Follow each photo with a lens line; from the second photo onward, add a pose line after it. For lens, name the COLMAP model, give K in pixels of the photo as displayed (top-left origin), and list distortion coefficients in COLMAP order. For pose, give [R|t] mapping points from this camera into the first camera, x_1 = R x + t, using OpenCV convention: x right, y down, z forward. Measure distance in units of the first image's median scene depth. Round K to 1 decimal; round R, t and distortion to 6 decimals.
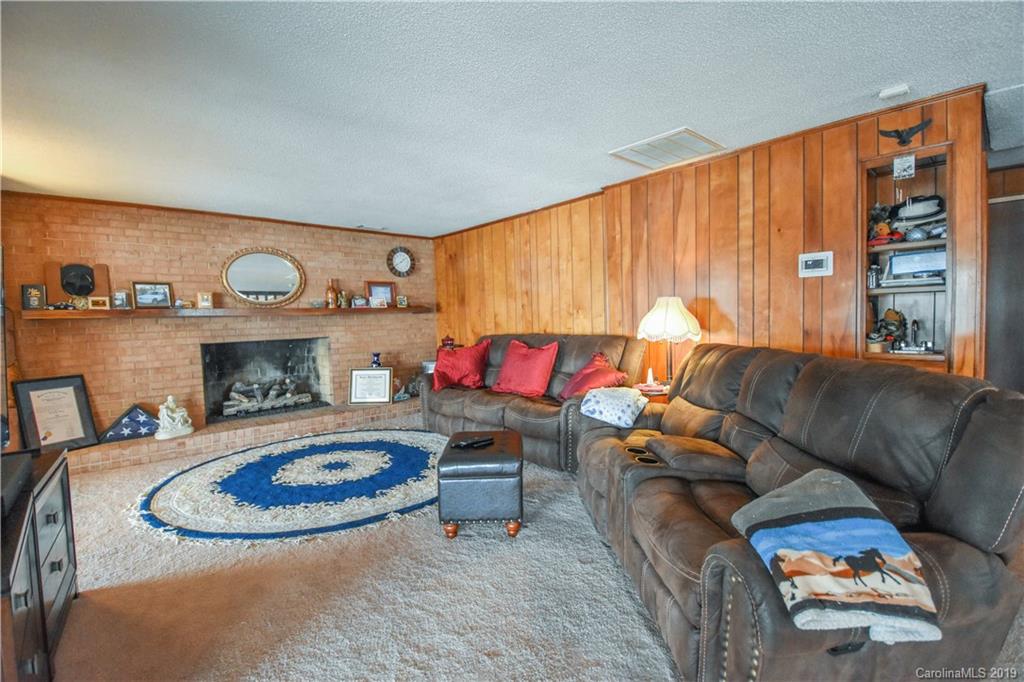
lens RADIAL K [[451.9, 0, 510.6], [0, 451.9, 339.5], [0, 0, 1]] dist [-0.013357, -0.003034]
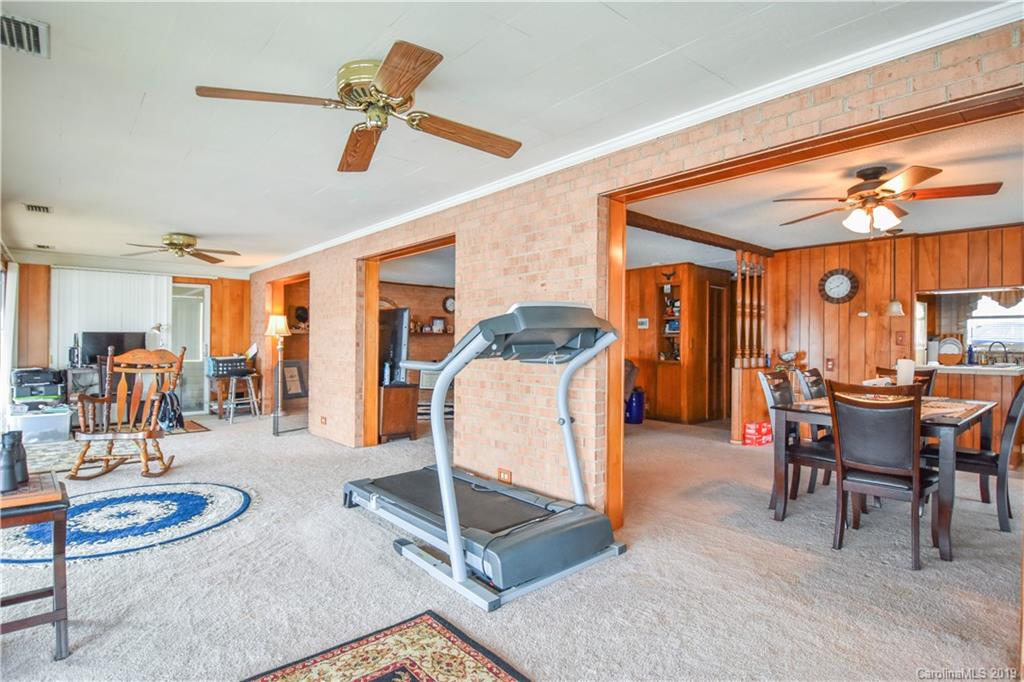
lens RADIAL K [[528.8, 0, 512.5], [0, 528.8, 341.7], [0, 0, 1]] dist [-0.000916, -0.000151]
pose [[0.999014, 0.039714, -0.019843, 0.041188], [-0.040778, 0.997572, -0.056463, 0.117912], [0.017553, 0.057216, 0.998207, -1.813195]]
